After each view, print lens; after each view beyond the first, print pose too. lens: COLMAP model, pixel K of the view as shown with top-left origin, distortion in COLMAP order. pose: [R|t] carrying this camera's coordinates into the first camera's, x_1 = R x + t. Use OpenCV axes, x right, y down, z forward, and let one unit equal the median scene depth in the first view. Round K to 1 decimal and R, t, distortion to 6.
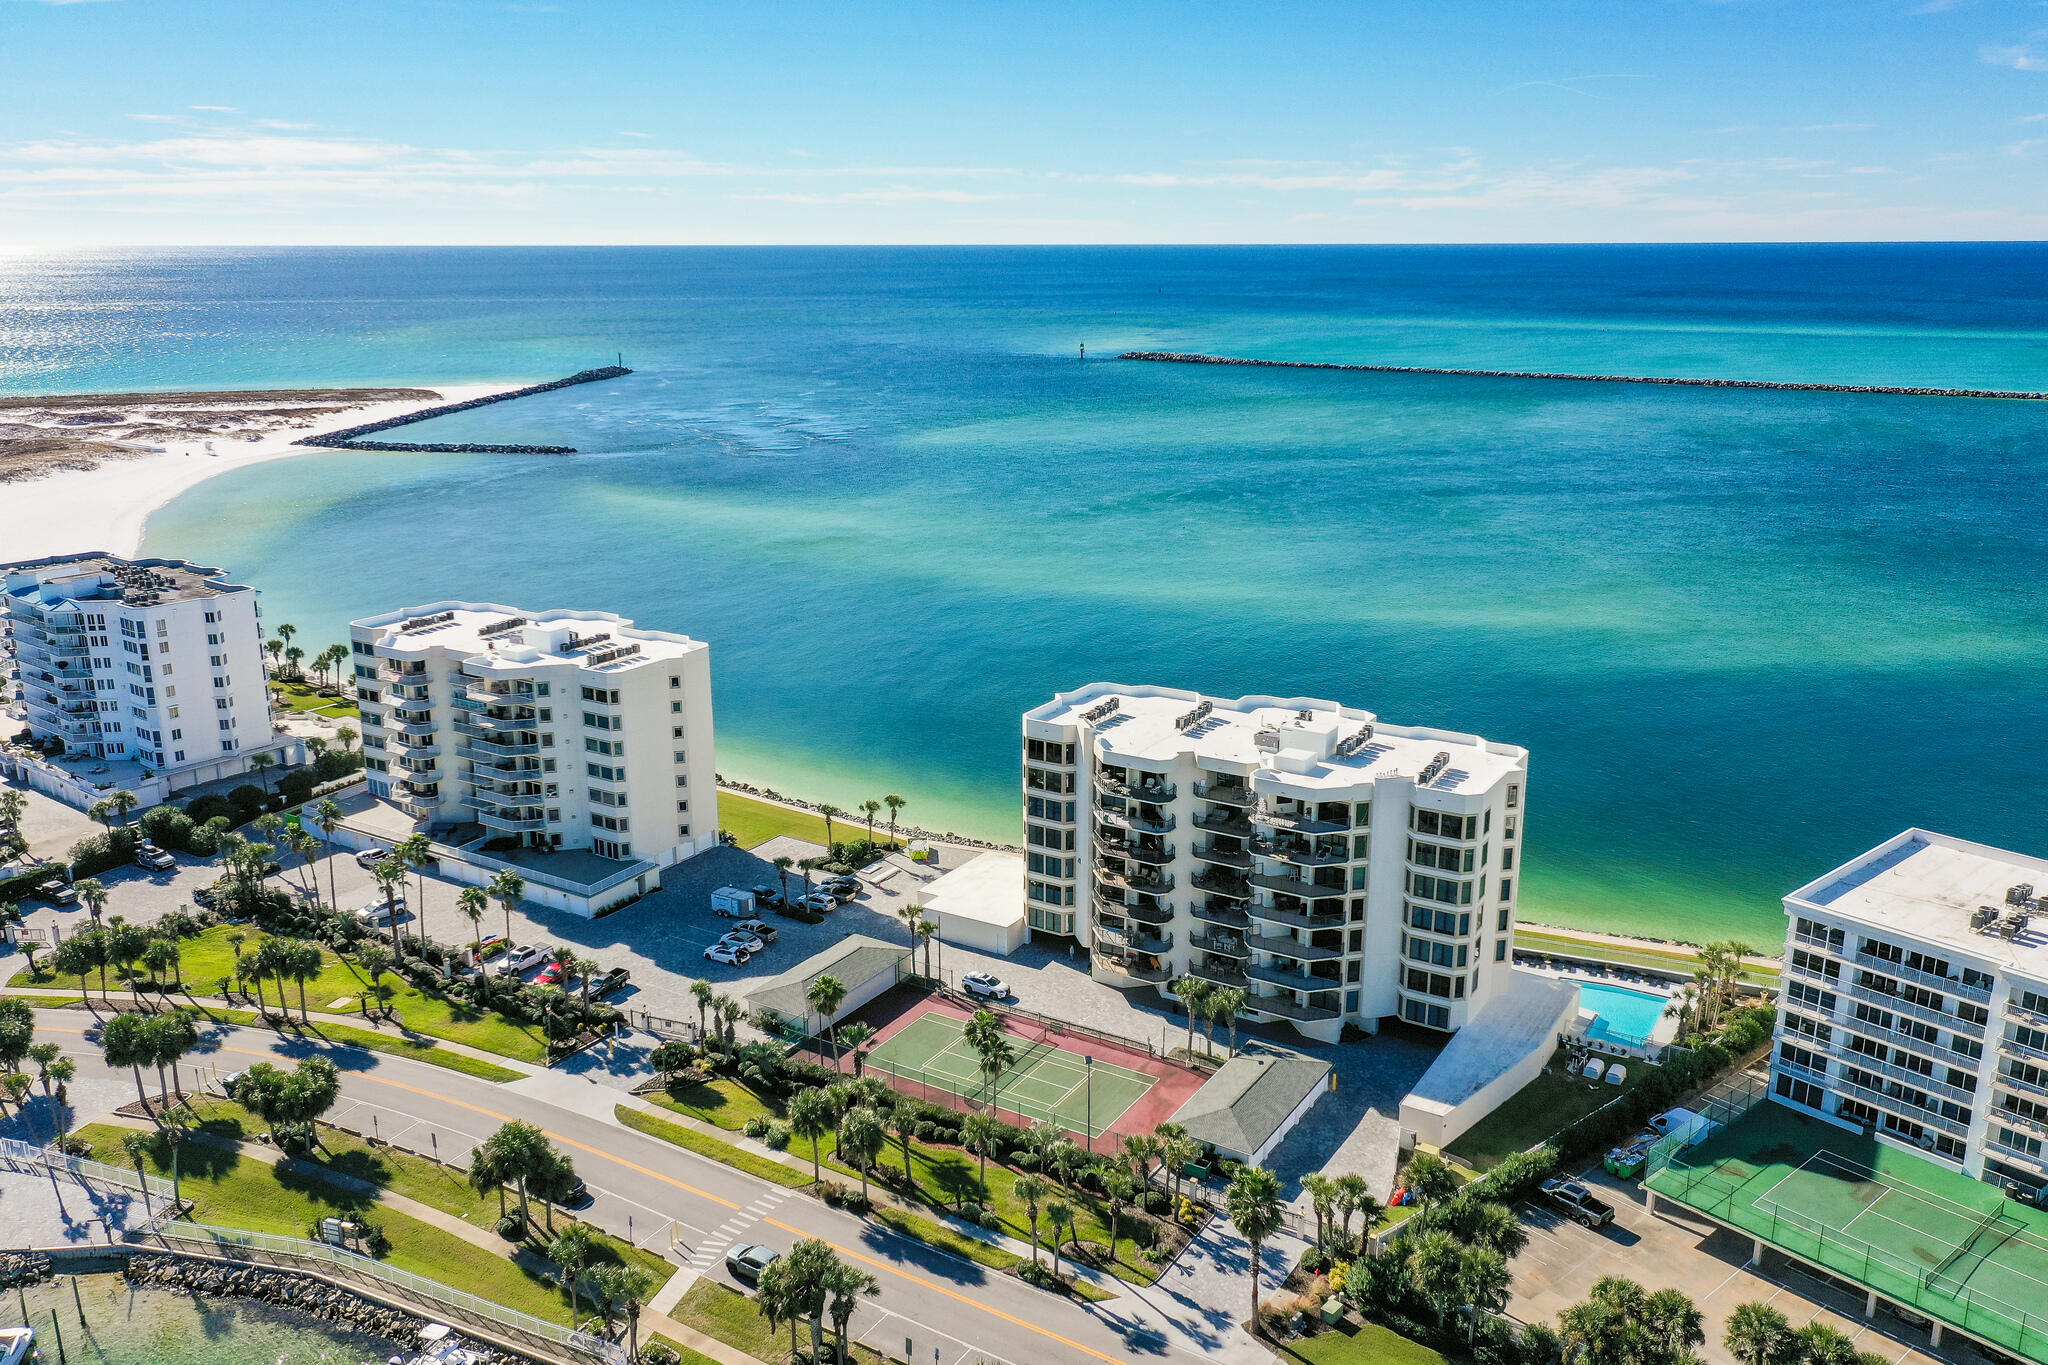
lens RADIAL K [[1604.7, 0, 1024.0], [0, 1604.7, 682.5], [0, 0, 1]] dist [0.001283, 0.001199]
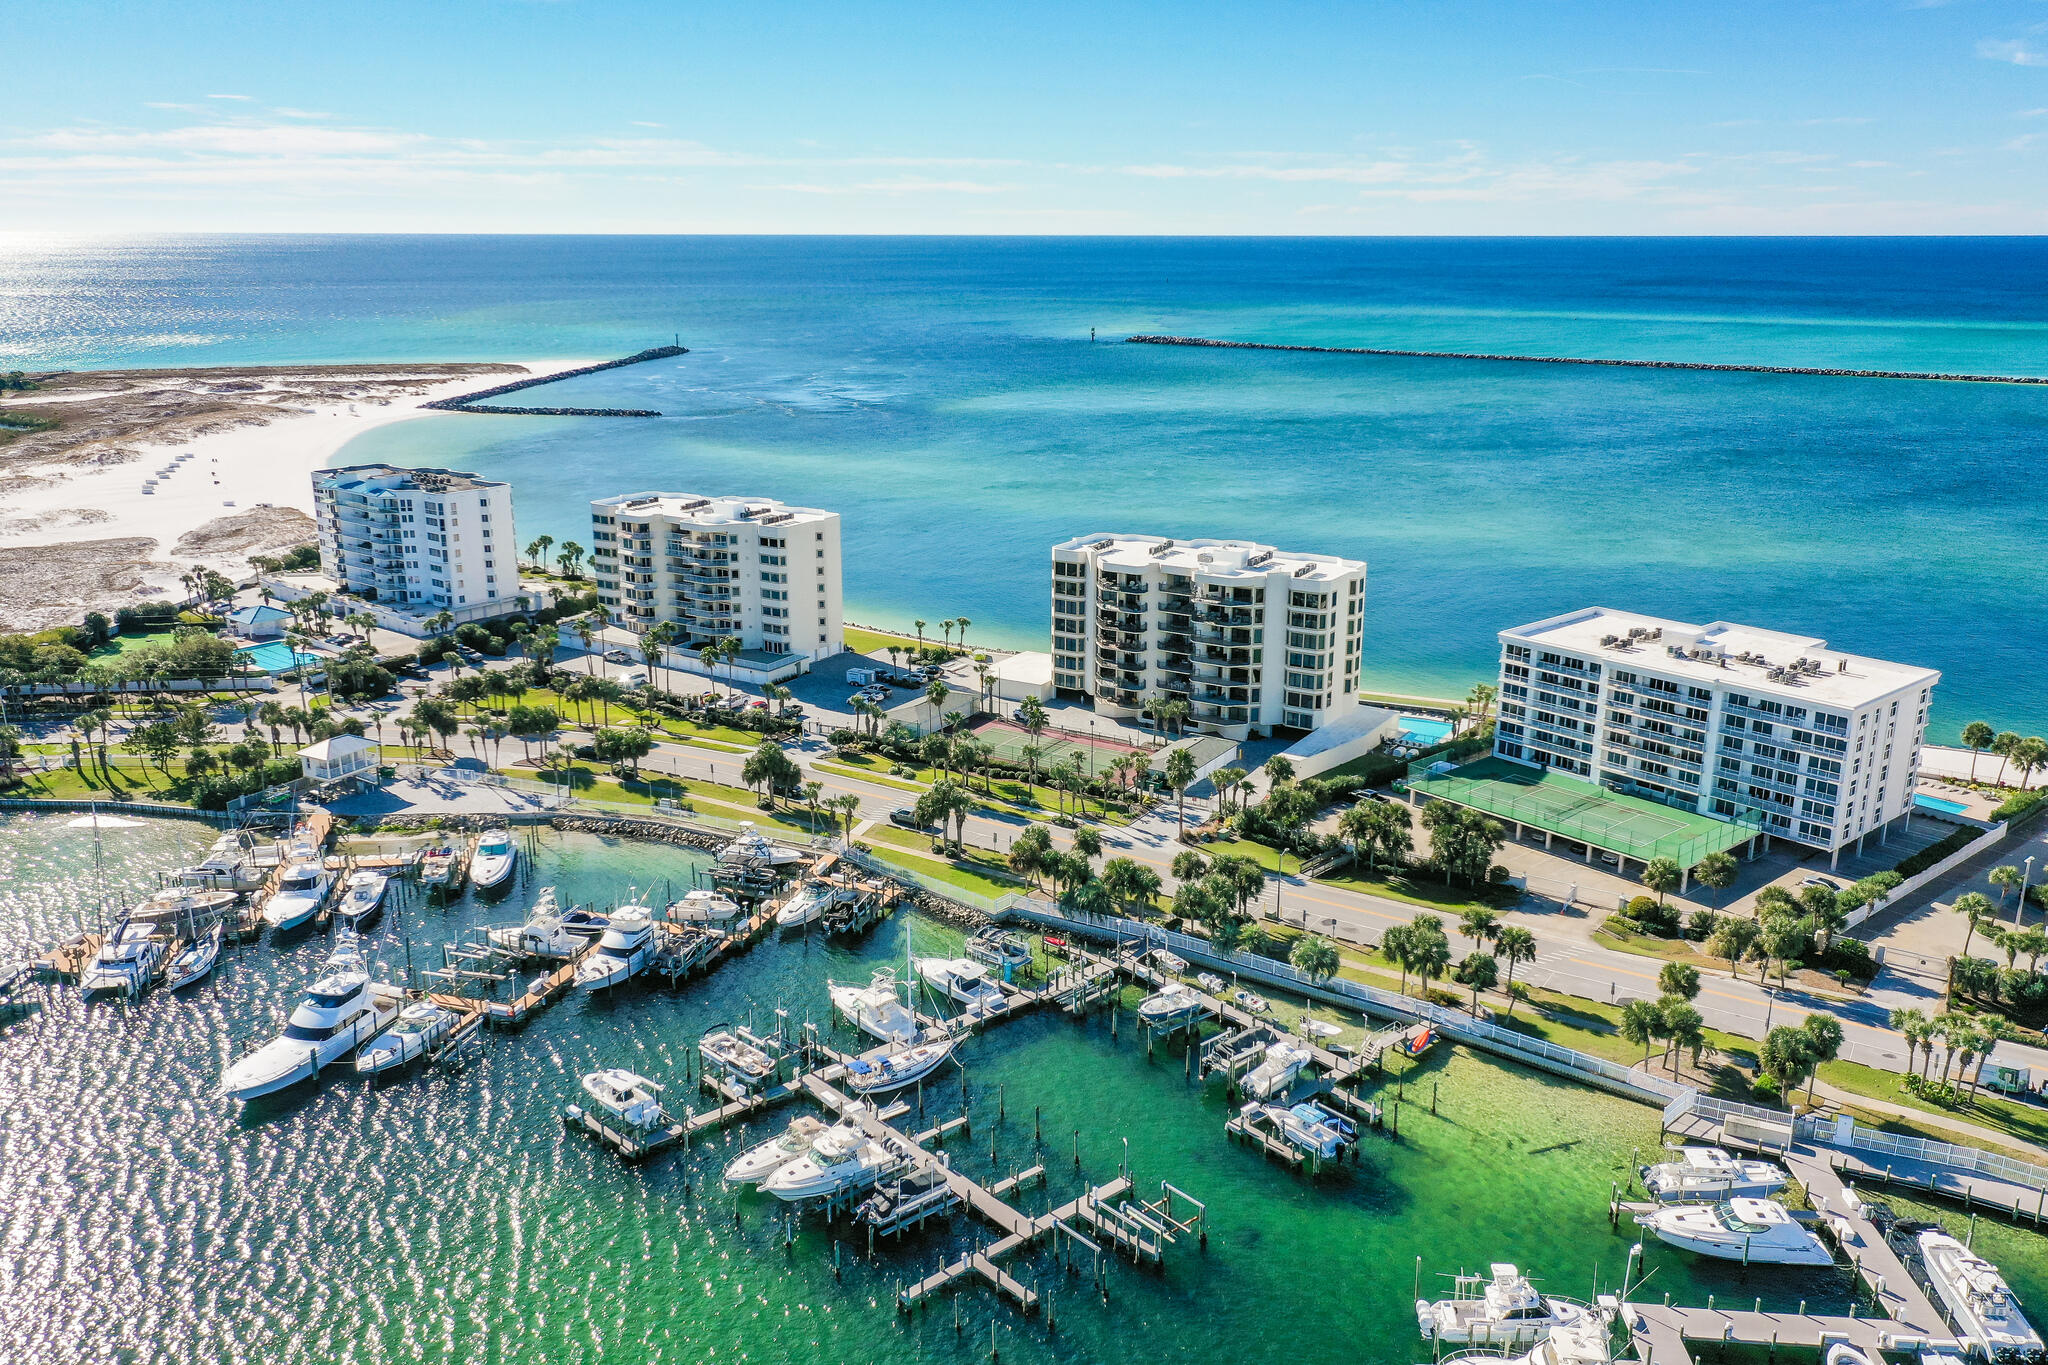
lens RADIAL K [[1561.3, 0, 1024.0], [0, 1561.3, 682.5], [0, 0, 1]] dist [-0.002117, 0.010095]
pose [[0.999962, 0.005378, -0.006911, -0.016644], [-0.005289, 0.999903, 0.012921, 0.131208], [0.006979, -0.012884, 0.999893, -0.520893]]
